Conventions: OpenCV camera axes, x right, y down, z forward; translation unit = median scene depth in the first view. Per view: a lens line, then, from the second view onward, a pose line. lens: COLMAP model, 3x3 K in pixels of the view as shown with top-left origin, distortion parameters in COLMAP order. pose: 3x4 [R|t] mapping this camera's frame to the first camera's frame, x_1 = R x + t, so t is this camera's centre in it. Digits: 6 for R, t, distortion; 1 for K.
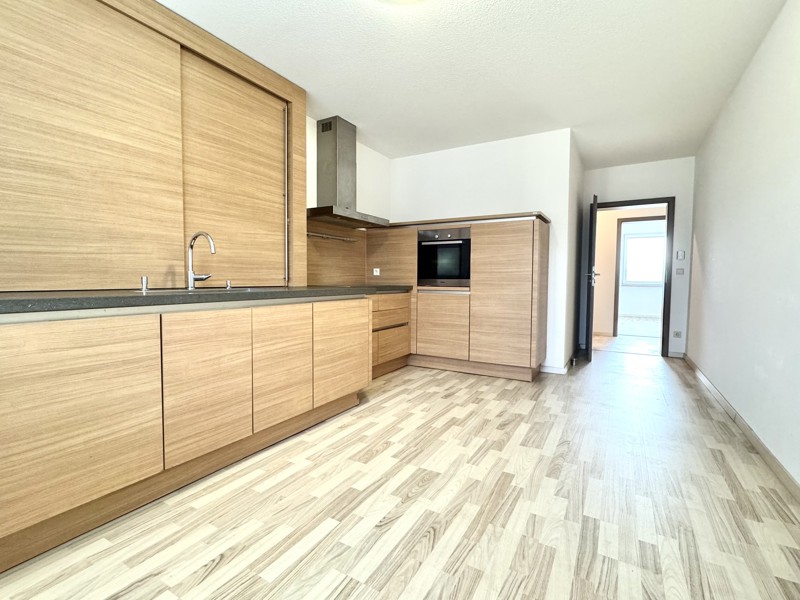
lens RADIAL K [[369.6, 0, 402.6], [0, 369.6, 298.2], [0, 0, 1]] dist [-0.002418, -0.000684]
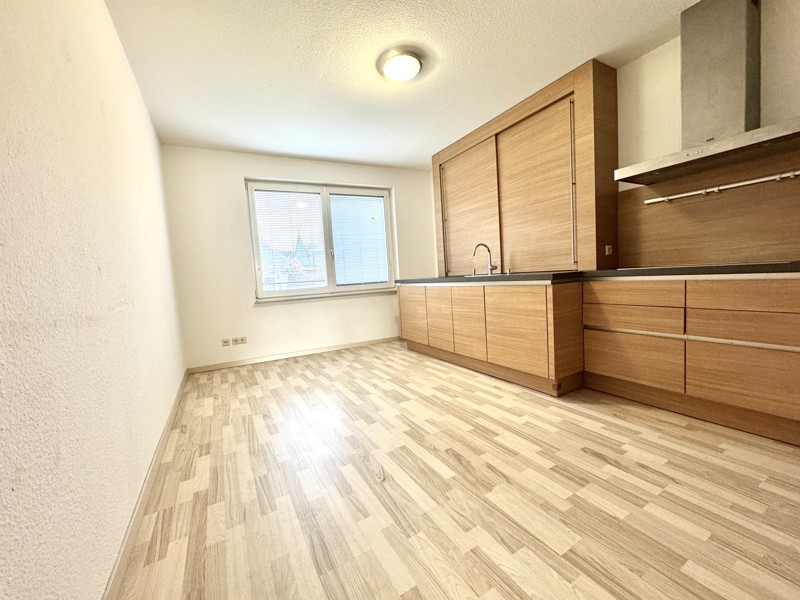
lens RADIAL K [[319.0, 0, 399.9], [0, 319.0, 298.5], [0, 0, 1]] dist [-0.001738, 0.000112]
pose [[-0.492664, 0.084958, -0.866062, 0.933901], [0.012705, 0.995819, 0.090460, -0.050112], [0.870127, 0.033563, -0.491684, 1.285711]]
